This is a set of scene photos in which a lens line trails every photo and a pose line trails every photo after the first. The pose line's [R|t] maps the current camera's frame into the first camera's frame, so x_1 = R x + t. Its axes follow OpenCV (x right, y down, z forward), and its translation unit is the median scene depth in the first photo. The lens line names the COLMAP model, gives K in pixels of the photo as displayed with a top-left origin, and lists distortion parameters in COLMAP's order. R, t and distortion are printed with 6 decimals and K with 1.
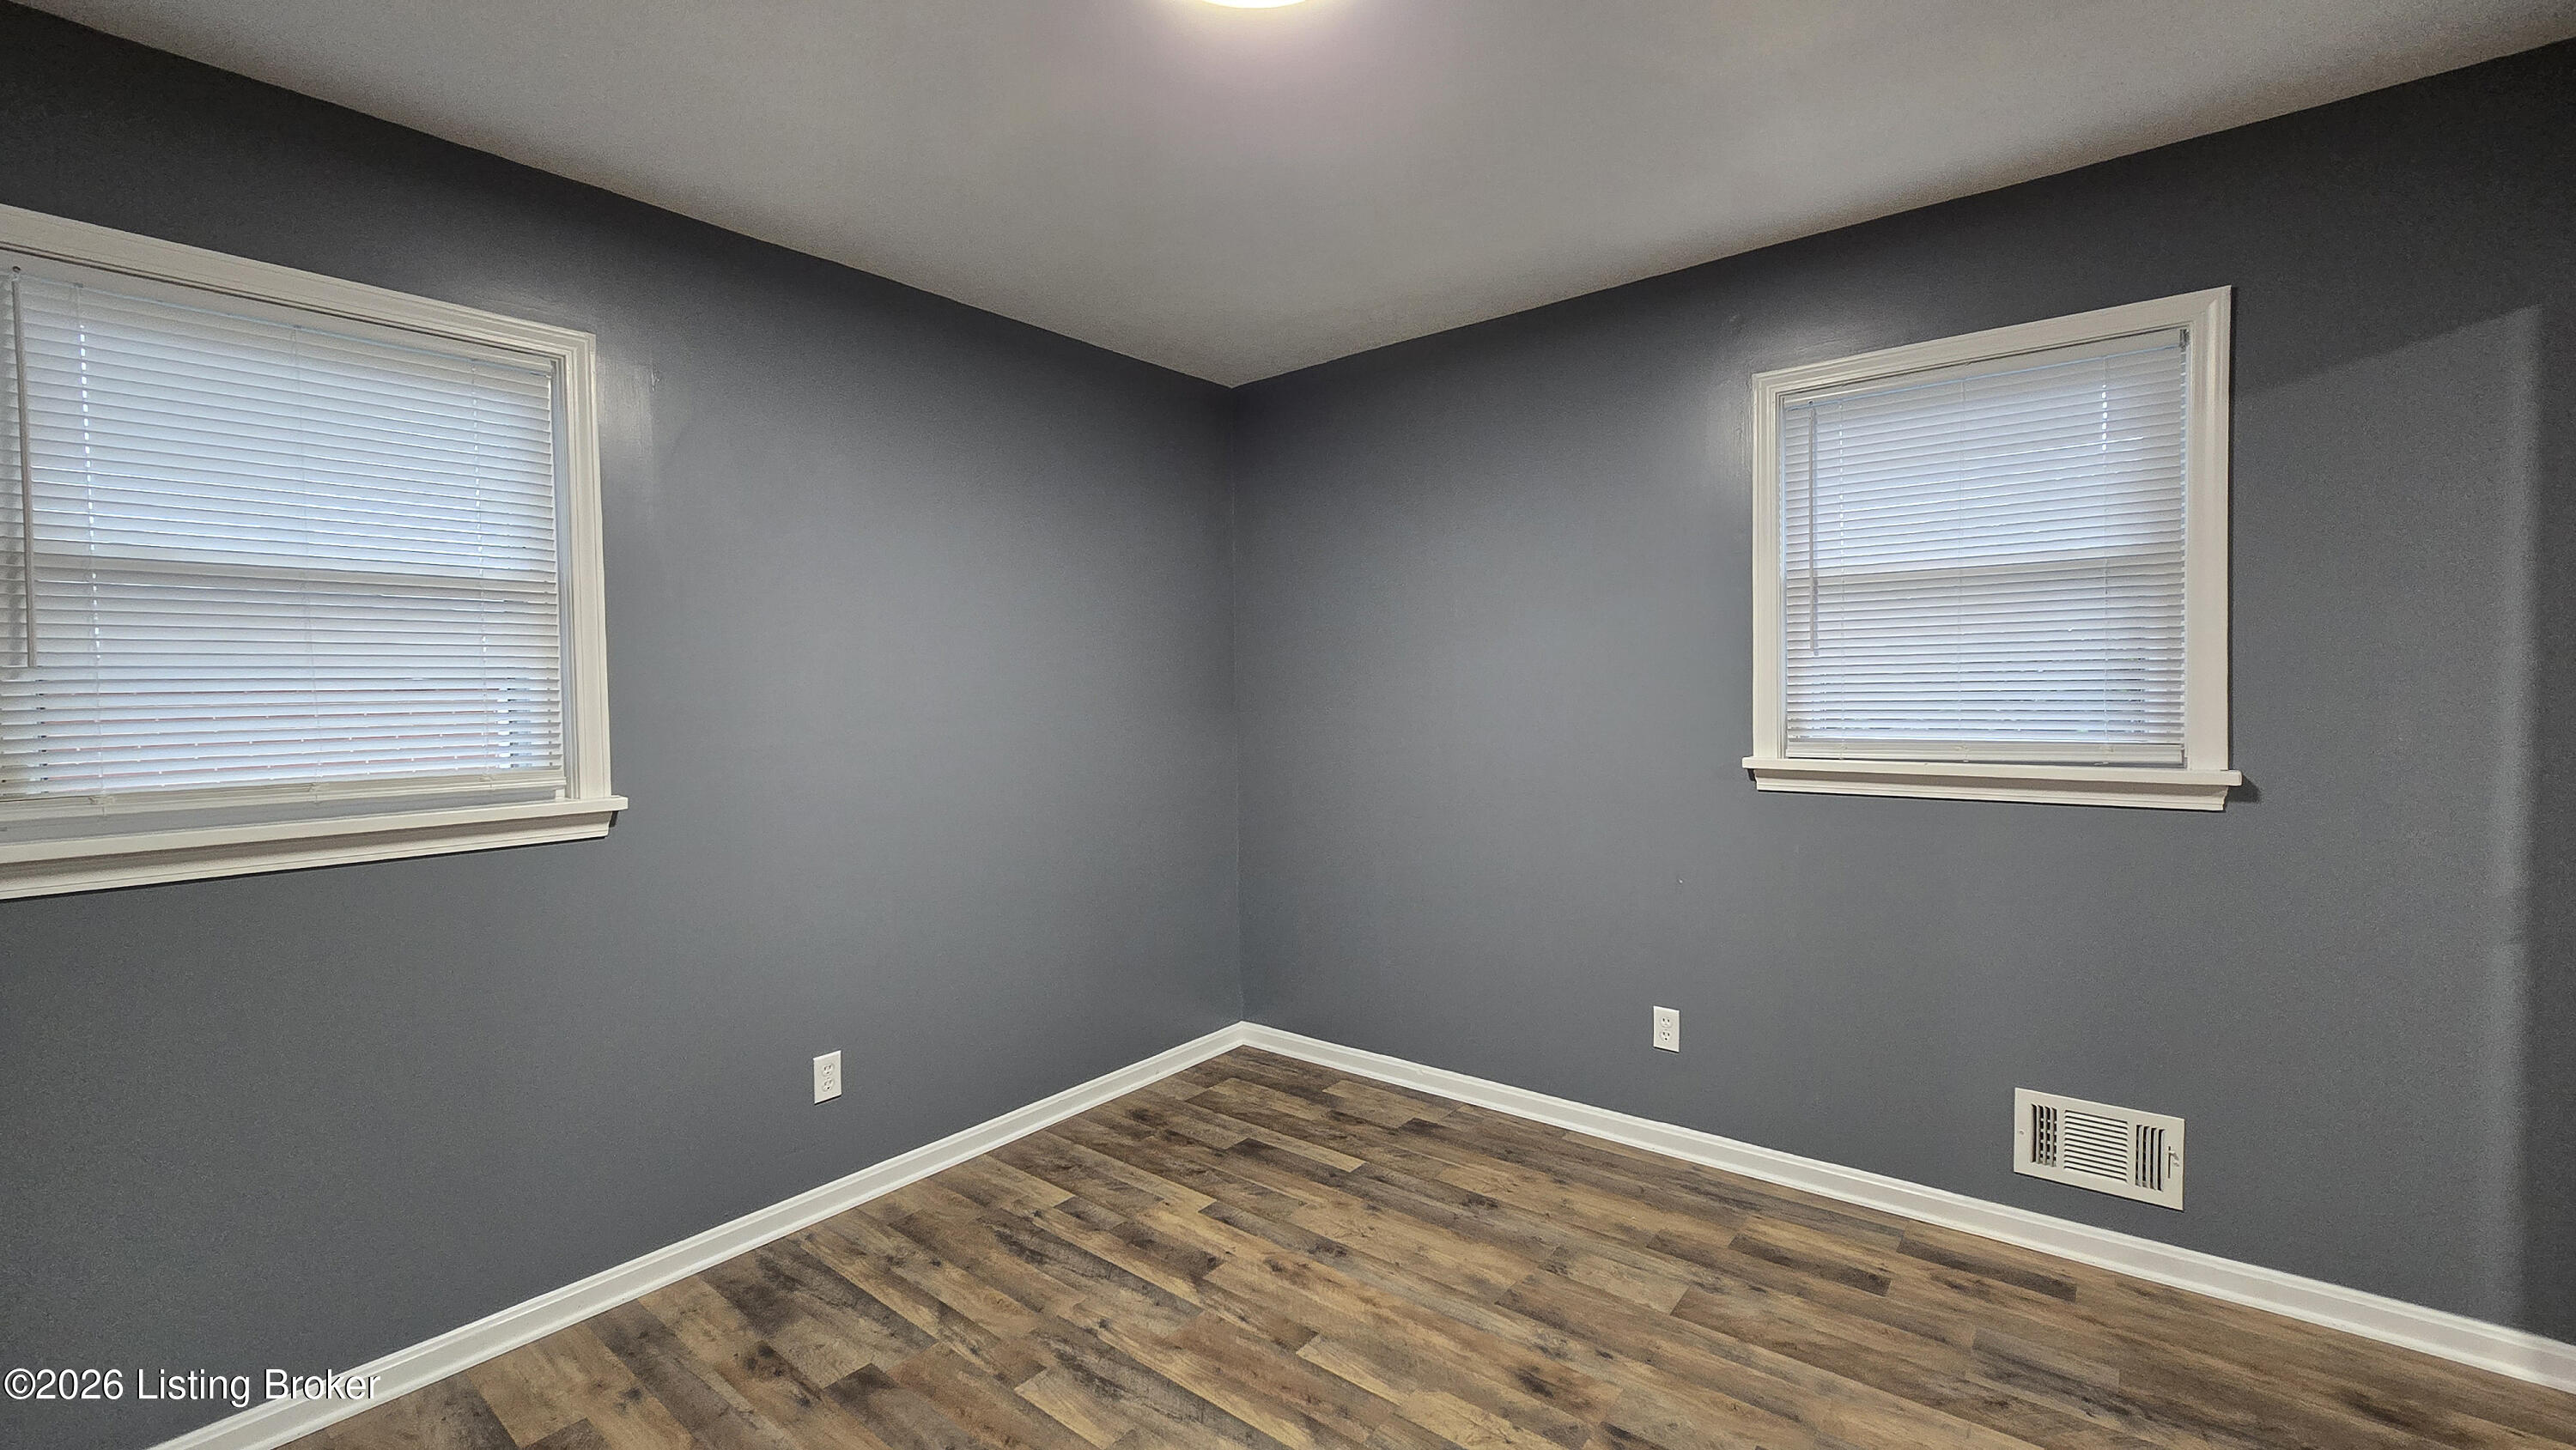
lens RADIAL K [[1062.9, 0, 1267.2], [0, 1062.9, 735.6], [0, 0, 1]] dist [0.001060, 0.000234]
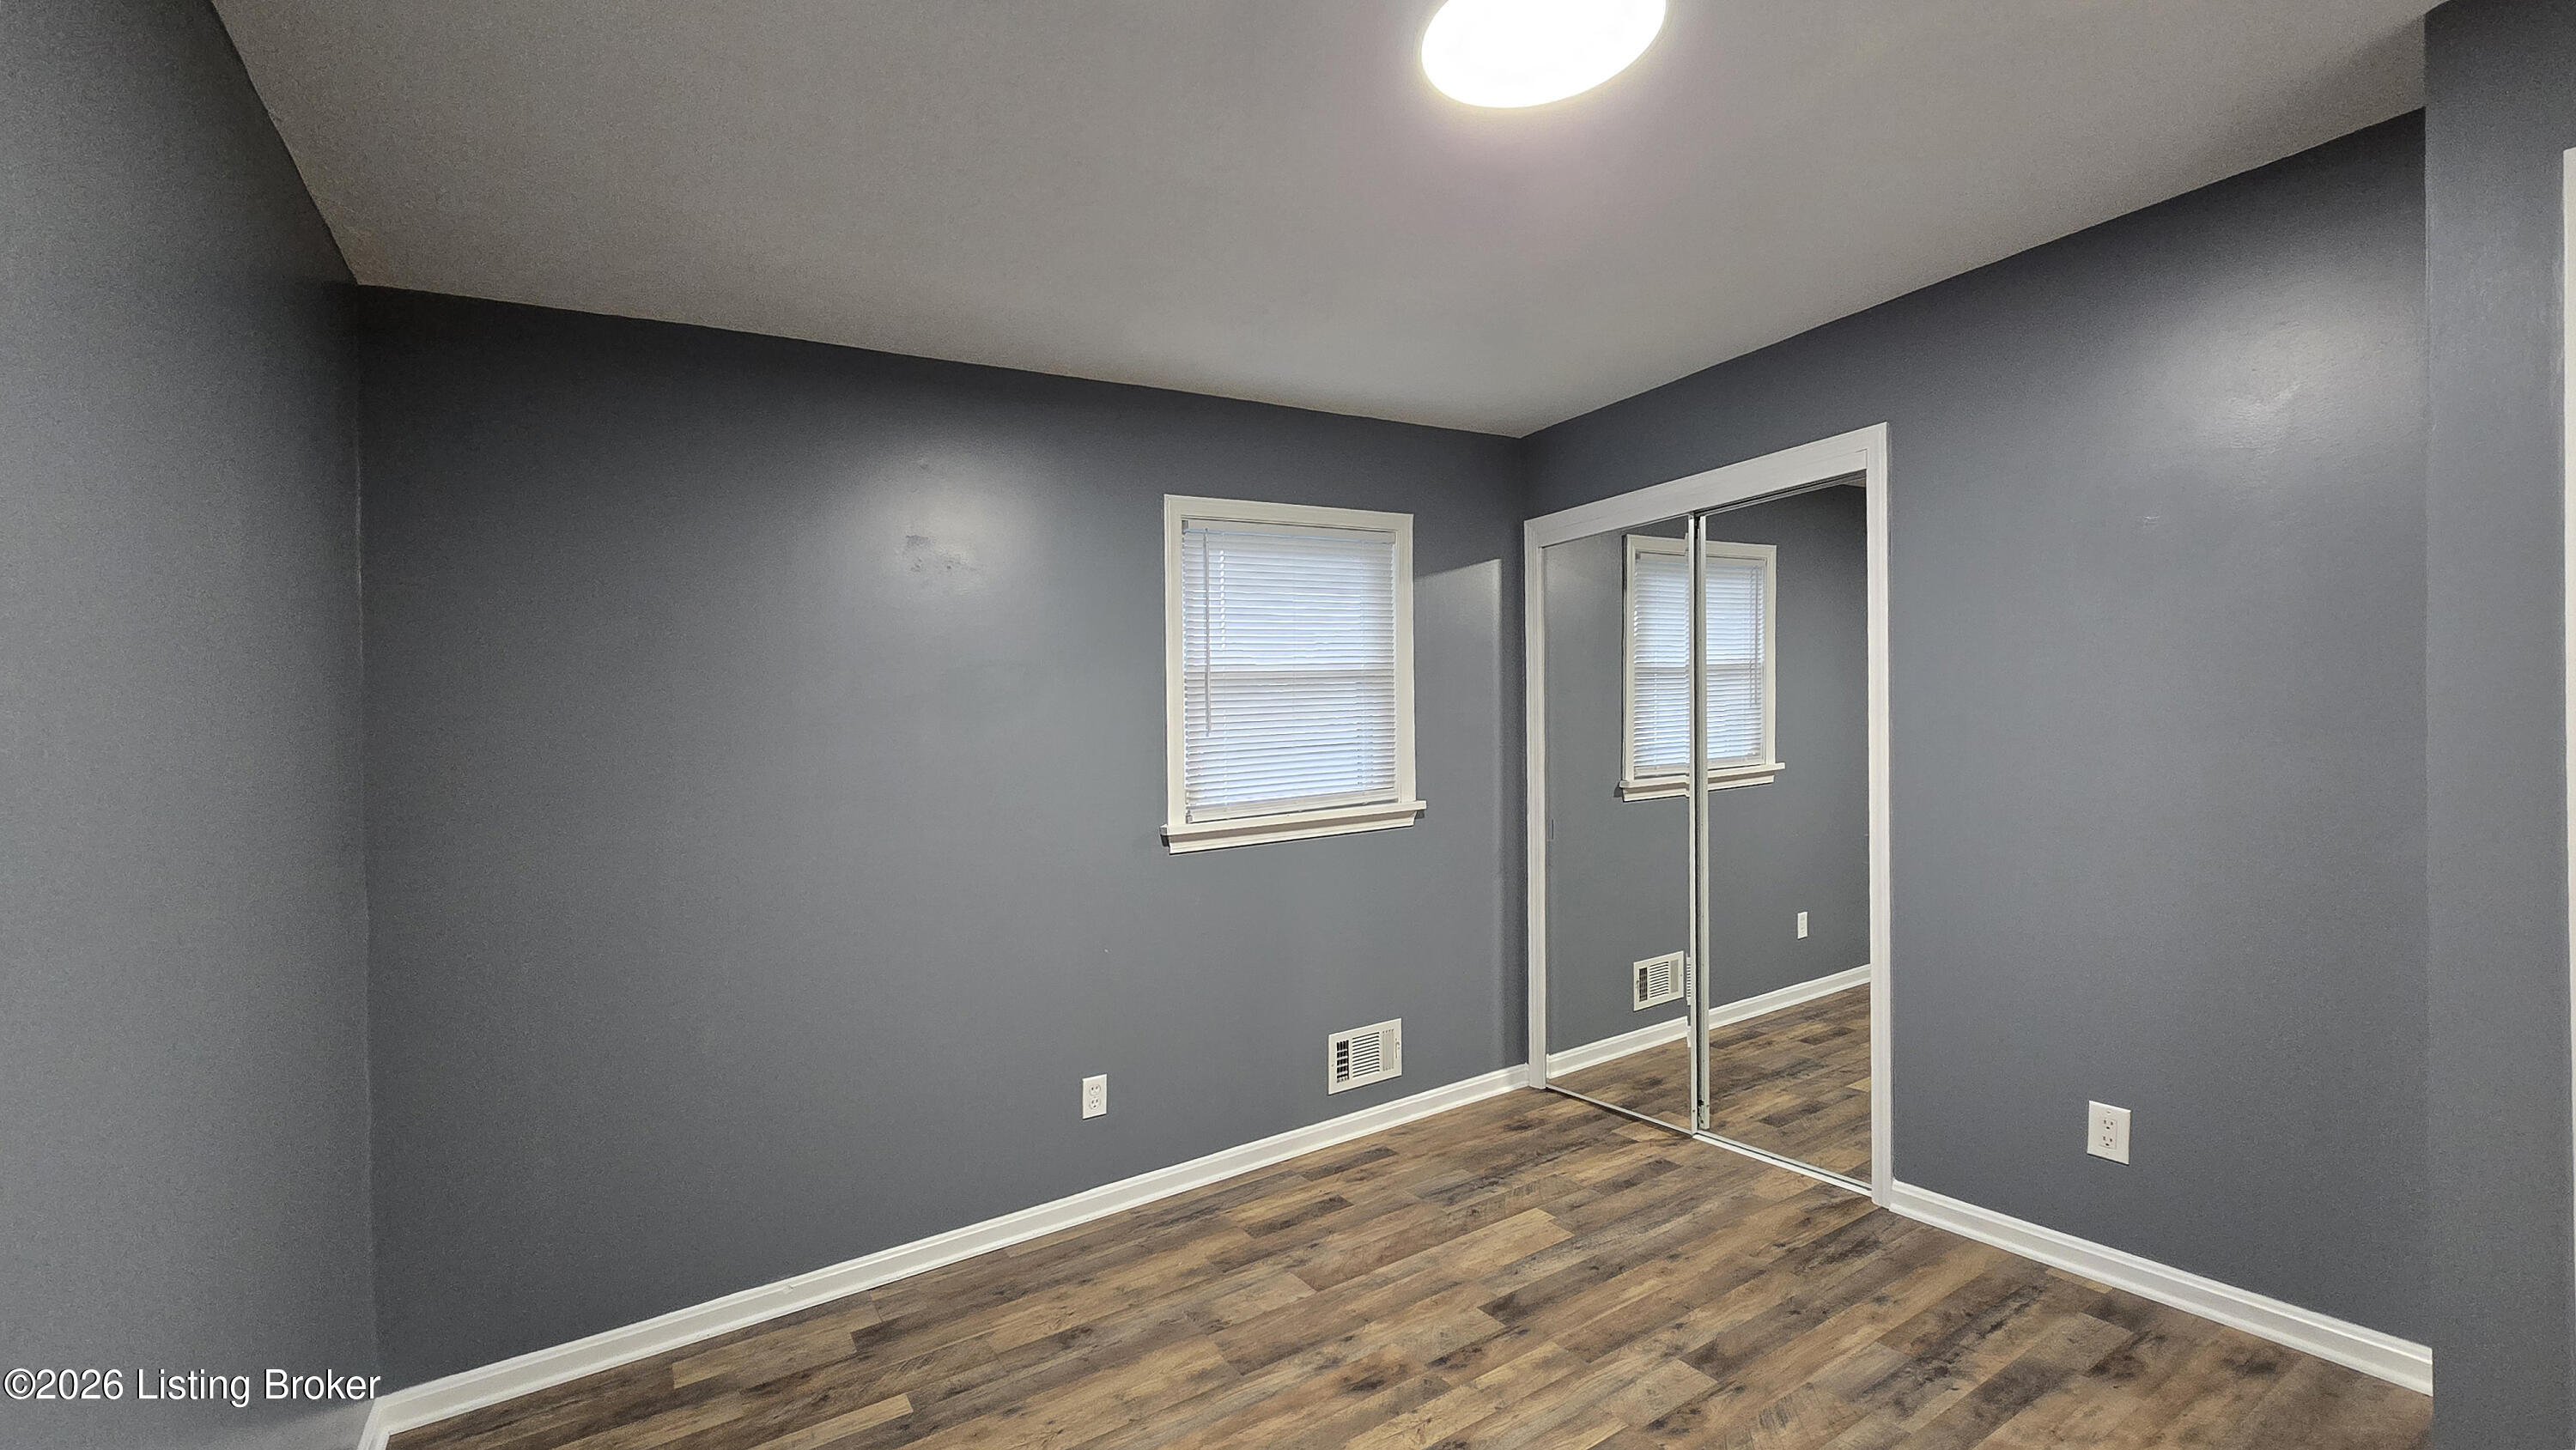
lens RADIAL K [[1062.9, 0, 1332.4], [0, 1062.9, 800.2], [0, 0, 1]] dist [0.001060, 0.000234]
pose [[0.301830, -0.058274, 0.951579, -0.642863], [0.092309, 0.995227, 0.031667, -0.029922], [-0.948882, 0.078281, 0.305768, 0.532611]]
